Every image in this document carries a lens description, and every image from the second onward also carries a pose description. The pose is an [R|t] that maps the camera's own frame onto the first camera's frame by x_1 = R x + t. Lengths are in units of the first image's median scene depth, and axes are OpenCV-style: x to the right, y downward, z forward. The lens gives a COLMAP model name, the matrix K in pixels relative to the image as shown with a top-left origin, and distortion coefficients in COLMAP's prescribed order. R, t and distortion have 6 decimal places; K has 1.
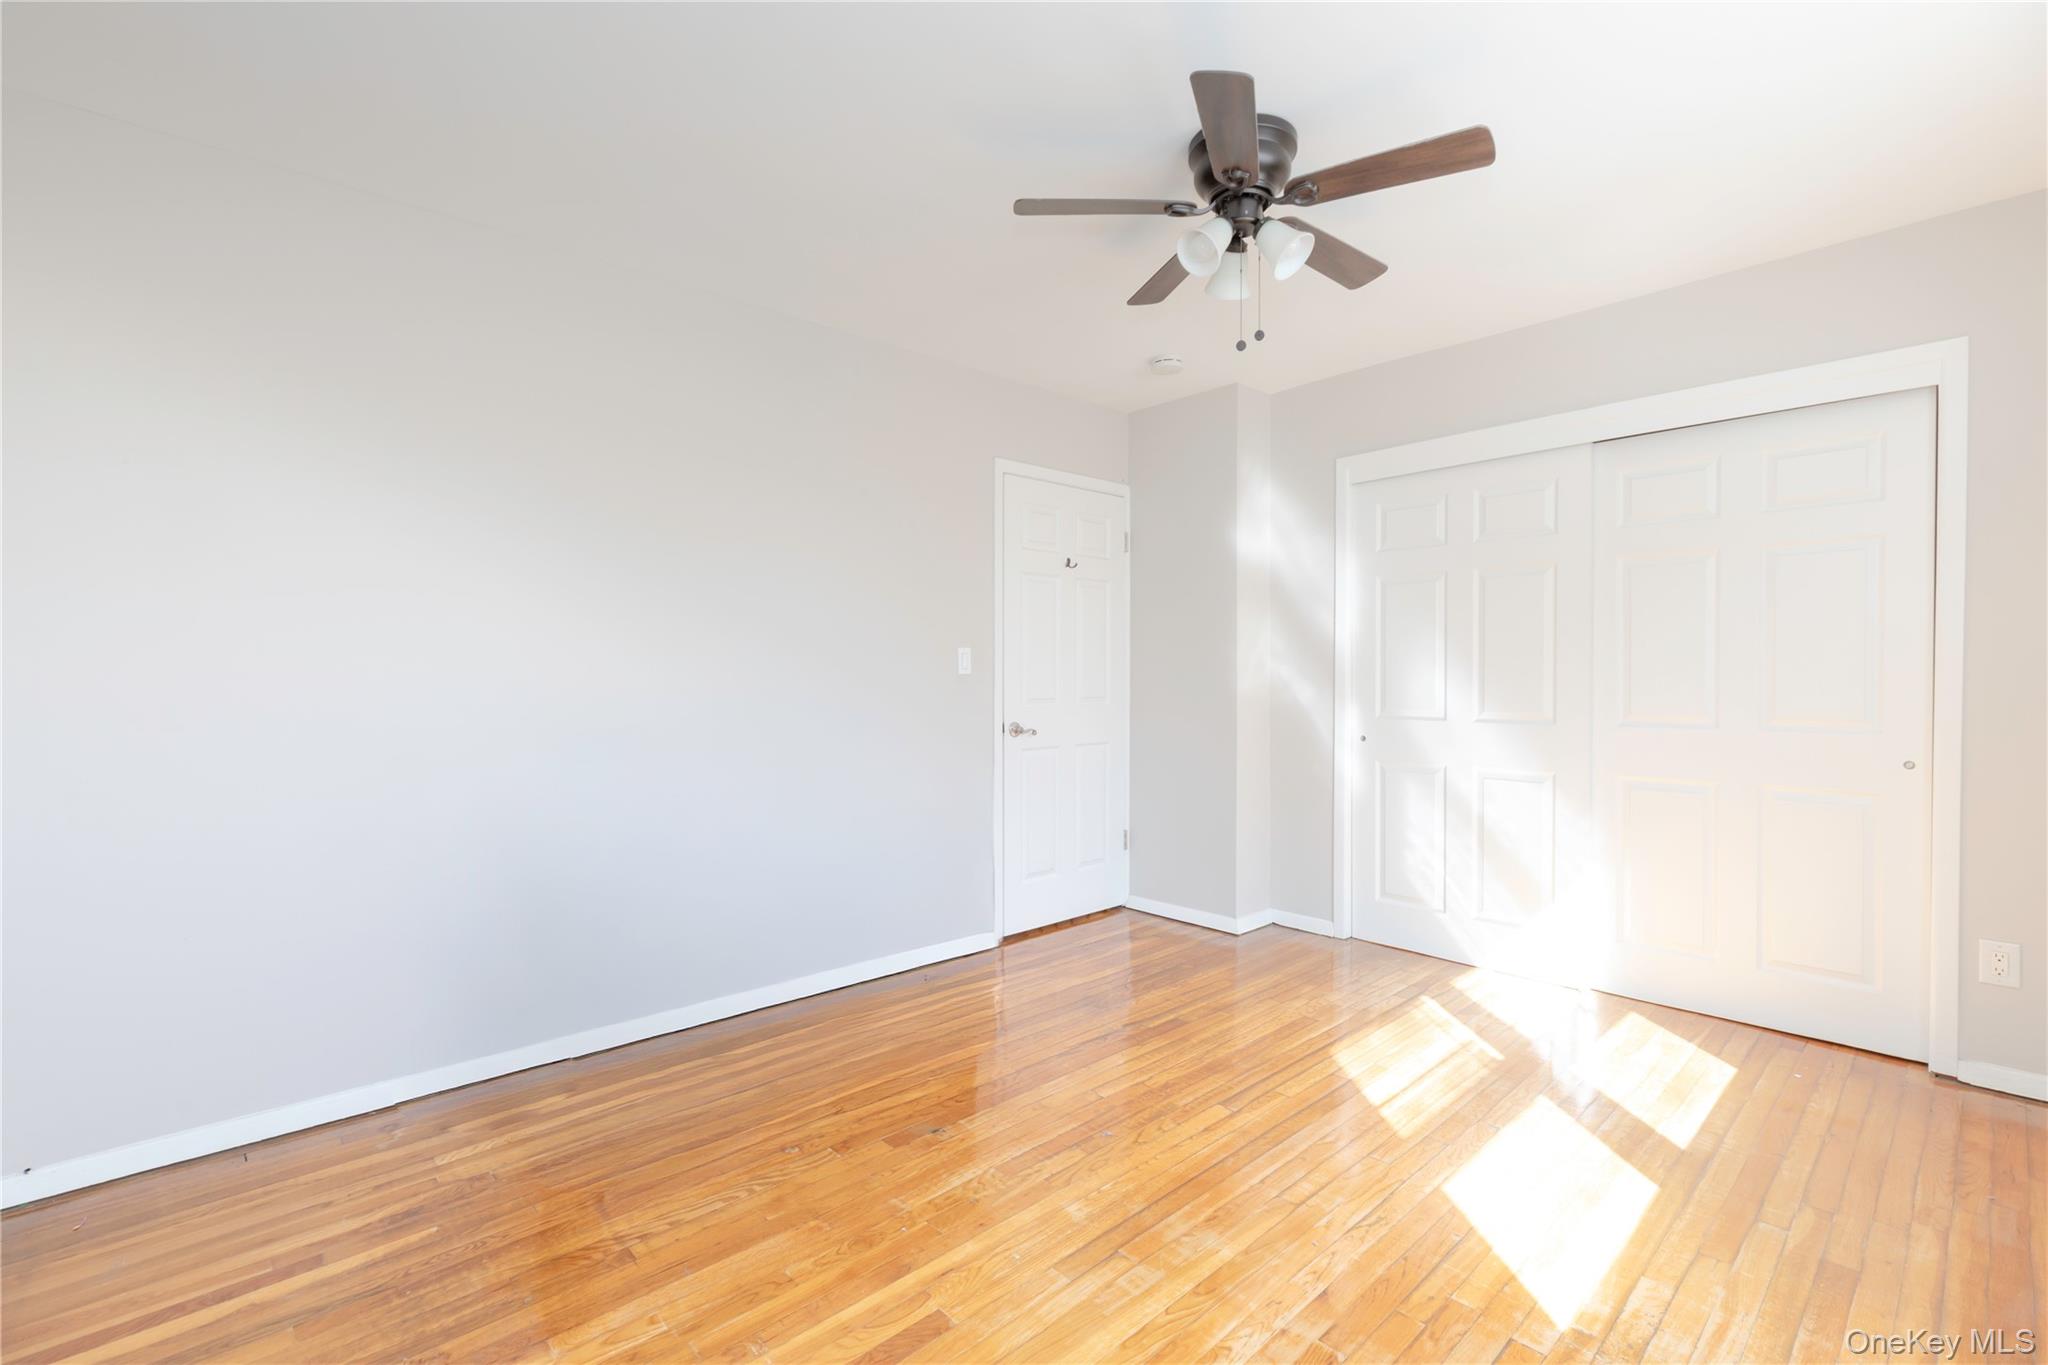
lens RADIAL K [[938.0, 0, 1030.6], [0, 938.0, 691.9], [0, 0, 1]] dist [0.002930, -0.000300]
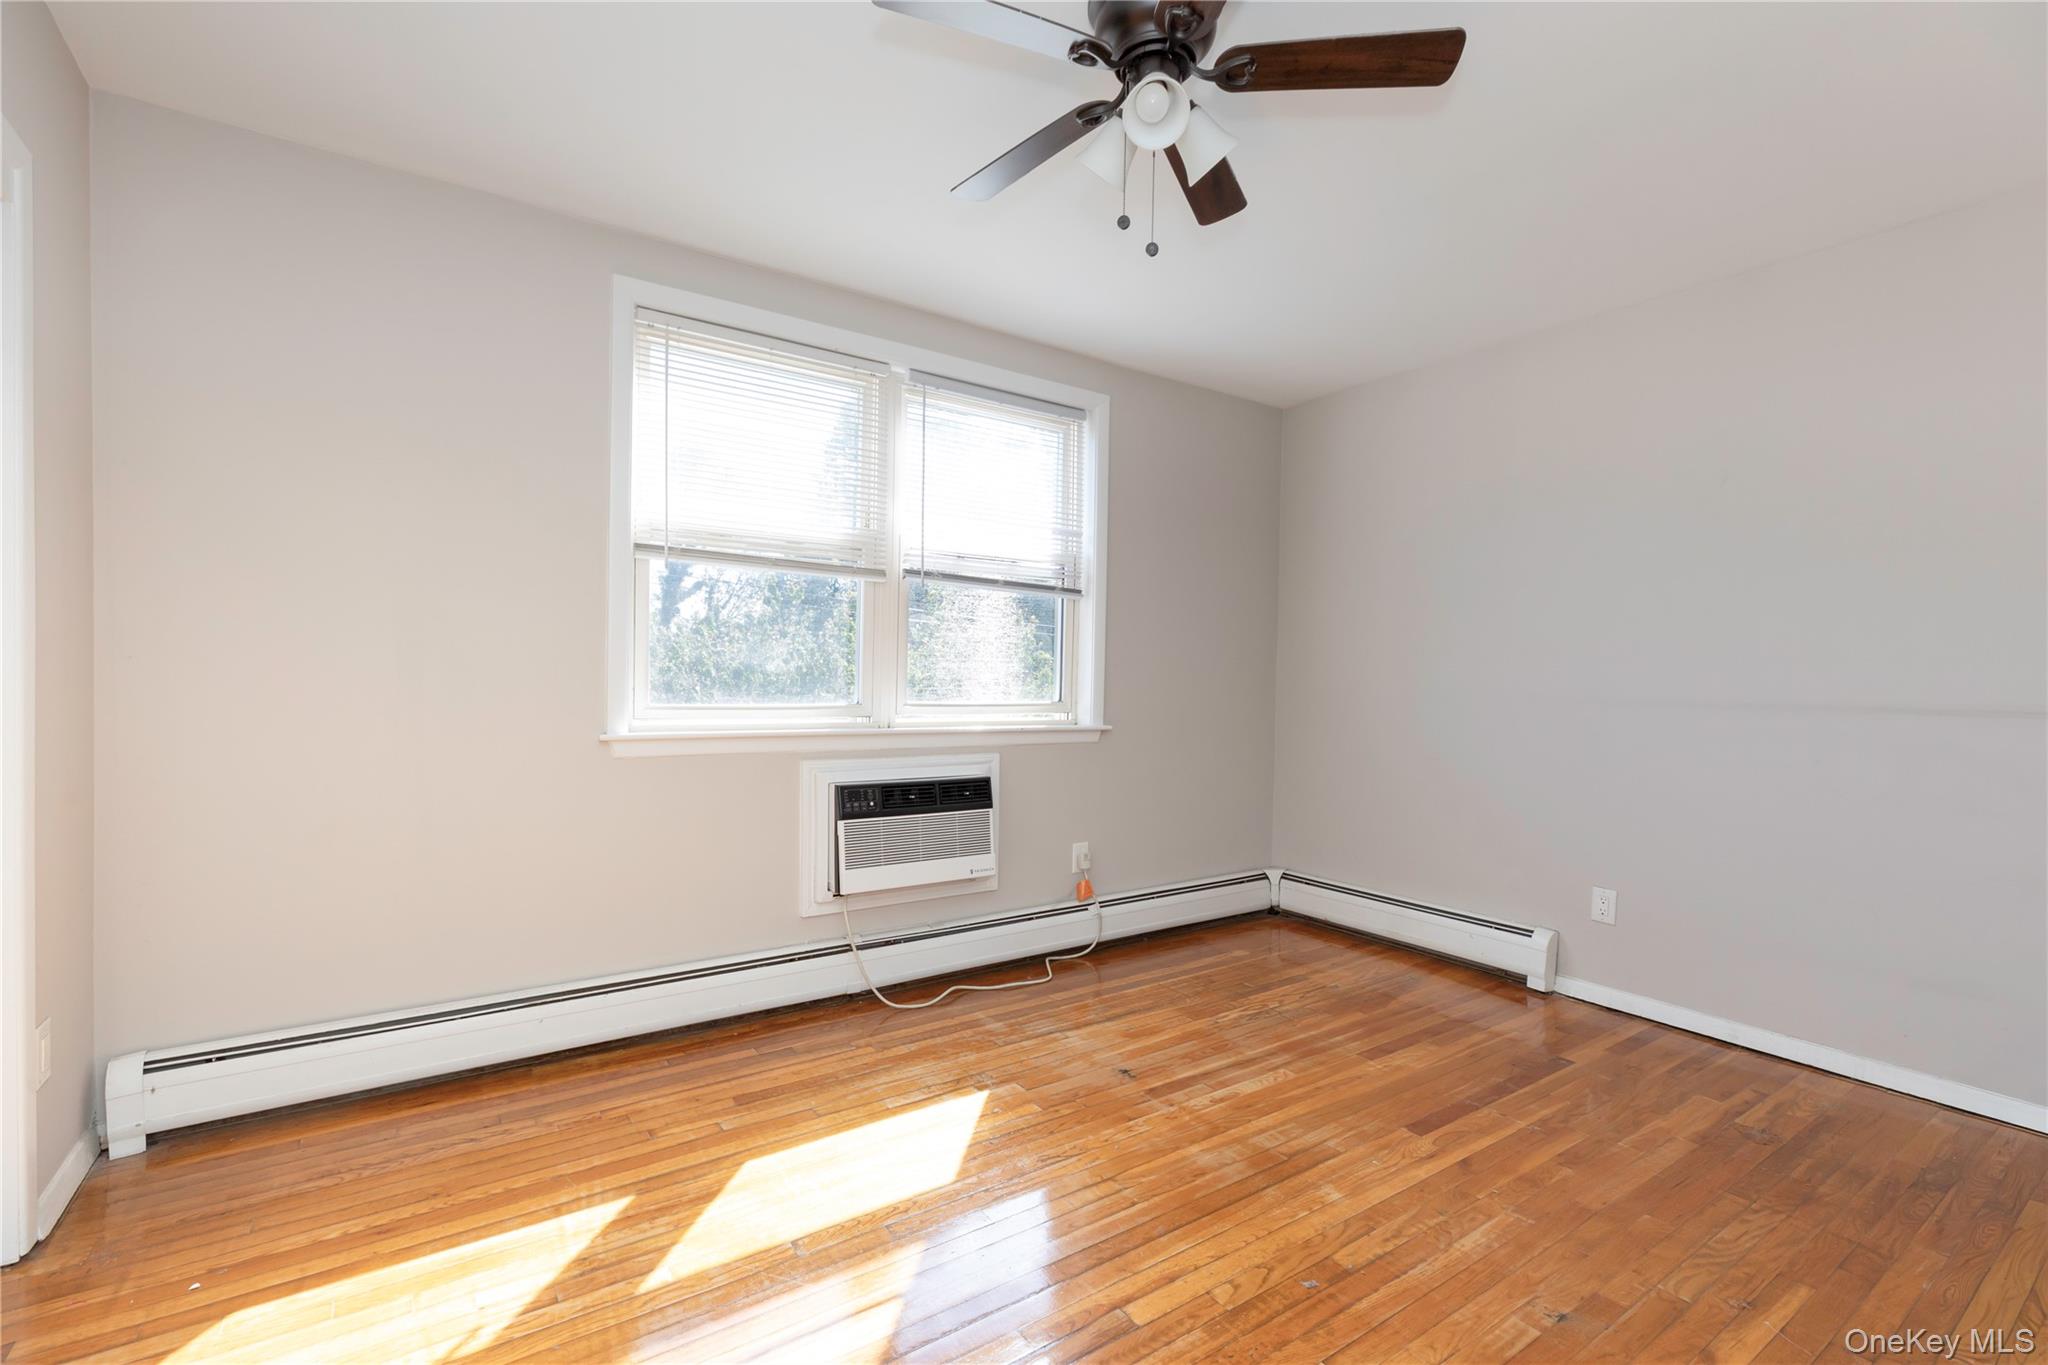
lens RADIAL K [[938.0, 0, 1030.6], [0, 938.0, 691.9], [0, 0, 1]] dist [0.002930, -0.000300]
pose [[-0.988790, -0.019550, 0.148028, 0.230904], [-0.013821, 0.999119, 0.039636, -0.029825], [-0.148673, 0.037146, -0.988189, 2.030984]]
